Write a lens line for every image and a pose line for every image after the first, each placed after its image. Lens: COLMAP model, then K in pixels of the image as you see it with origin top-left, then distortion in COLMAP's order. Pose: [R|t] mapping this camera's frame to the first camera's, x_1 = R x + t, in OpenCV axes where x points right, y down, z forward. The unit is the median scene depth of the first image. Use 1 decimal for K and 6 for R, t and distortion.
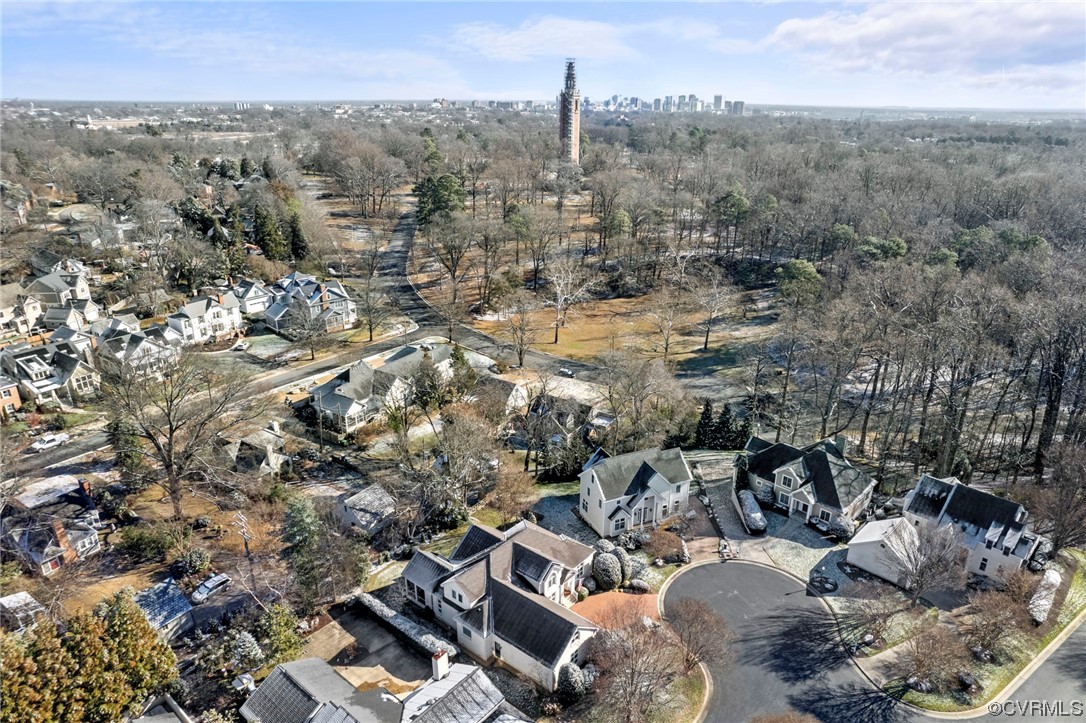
lens RADIAL K [[693.9, 0, 543.0], [0, 693.9, 361.5], [0, 0, 1]] dist [-0.025729, 0.000448]
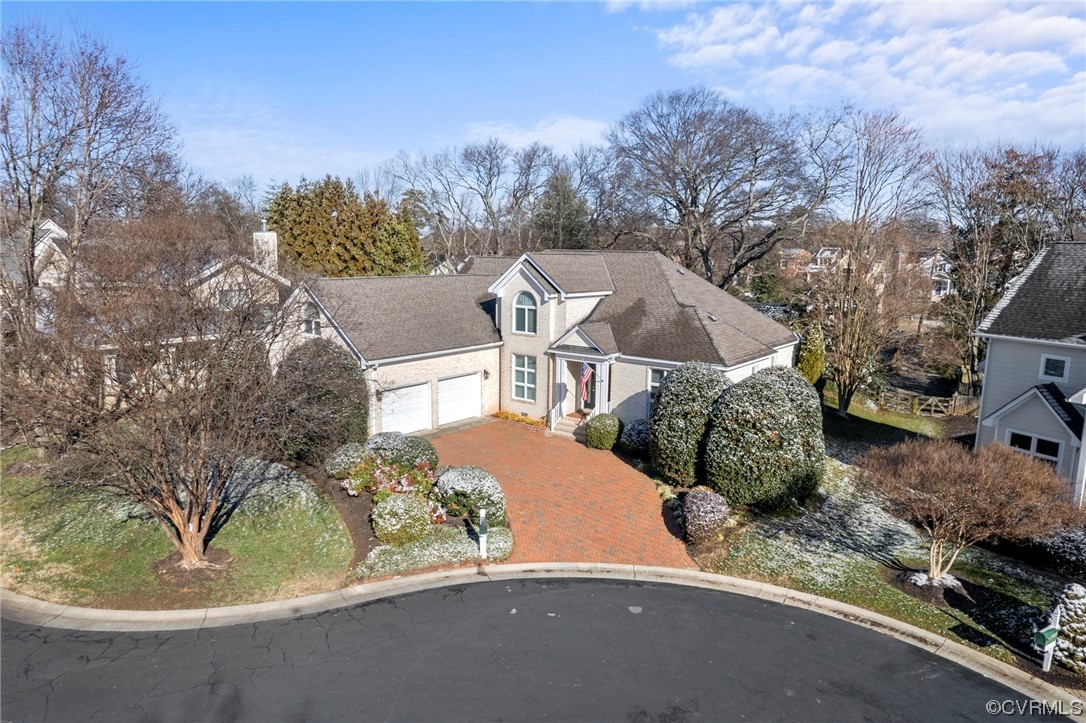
lens RADIAL K [[693.9, 0, 543.0], [0, 693.9, 361.5], [0, 0, 1]] dist [-0.025729, 0.000448]
pose [[0.053851, 0.171437, -0.983722, 0.324822], [-0.373488, 0.917104, 0.139382, 0.227571], [0.926071, 0.359902, 0.113417, 0.783842]]
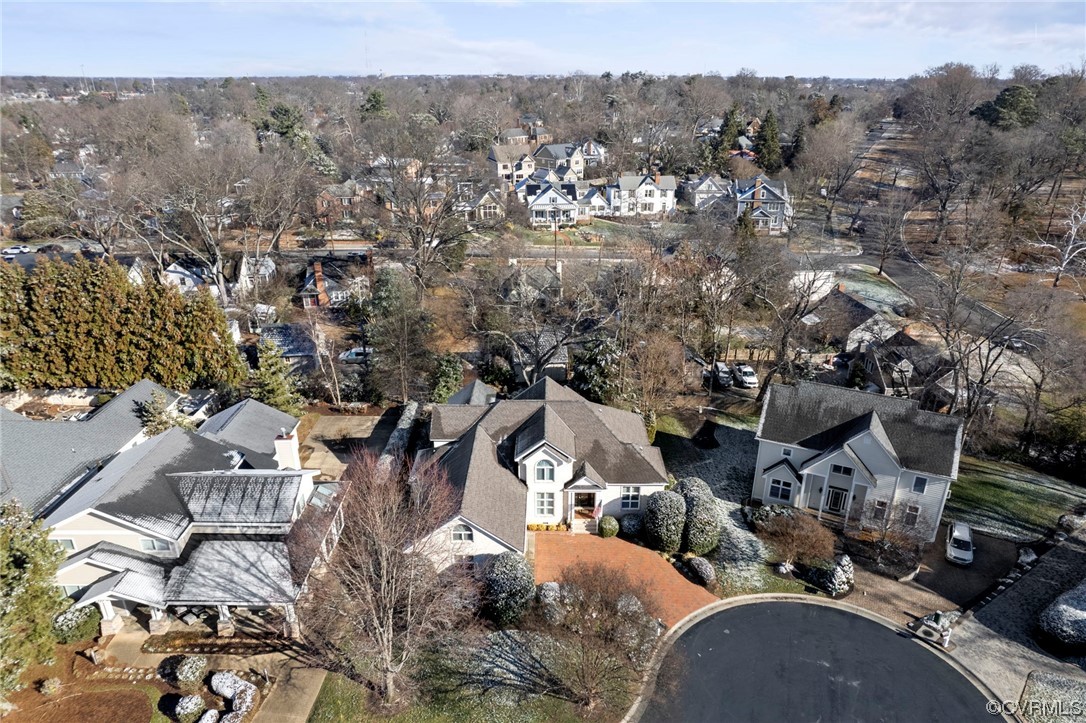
lens RADIAL K [[693.9, 0, 543.0], [0, 693.9, 361.5], [0, 0, 1]] dist [-0.025729, 0.000448]
pose [[0.644257, 0.299298, -0.703814, 0.353502], [-0.277139, 0.949064, 0.149904, 0.097795], [0.712830, 0.098478, 0.694388, 0.431027]]
